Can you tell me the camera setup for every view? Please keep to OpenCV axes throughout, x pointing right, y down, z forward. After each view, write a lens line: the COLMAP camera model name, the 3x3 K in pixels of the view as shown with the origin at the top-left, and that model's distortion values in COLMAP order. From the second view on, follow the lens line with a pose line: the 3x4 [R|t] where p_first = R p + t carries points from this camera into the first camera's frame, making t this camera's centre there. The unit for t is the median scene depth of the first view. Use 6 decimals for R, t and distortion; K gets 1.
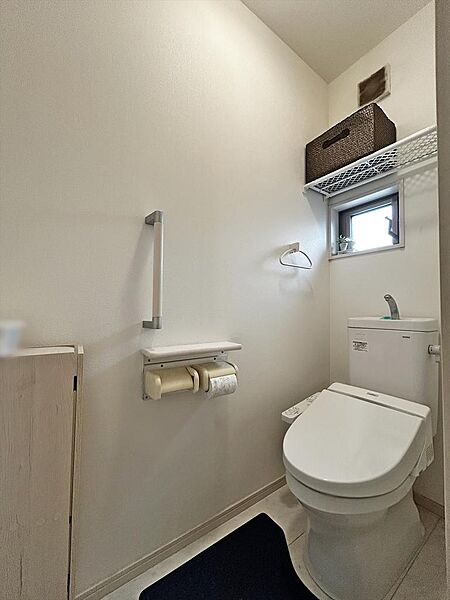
lens RADIAL K [[242.4, 0, 225.0], [0, 242.4, 300.0], [0, 0, 1]] dist [0.000251, 0.000286]
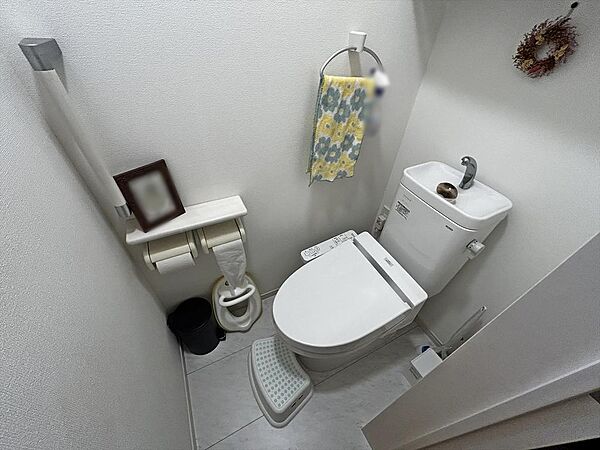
lens RADIAL K [[242.4, 0, 300.0], [0, 242.4, 225.0], [0, 0, 1]] dist [0.000251, 0.000286]
pose [[0.981872, 0.154967, -0.109148, 0.349951], [-0.039168, 0.729287, 0.683085, -0.354336], [0.185456, -0.666427, 0.722136, 0.345867]]
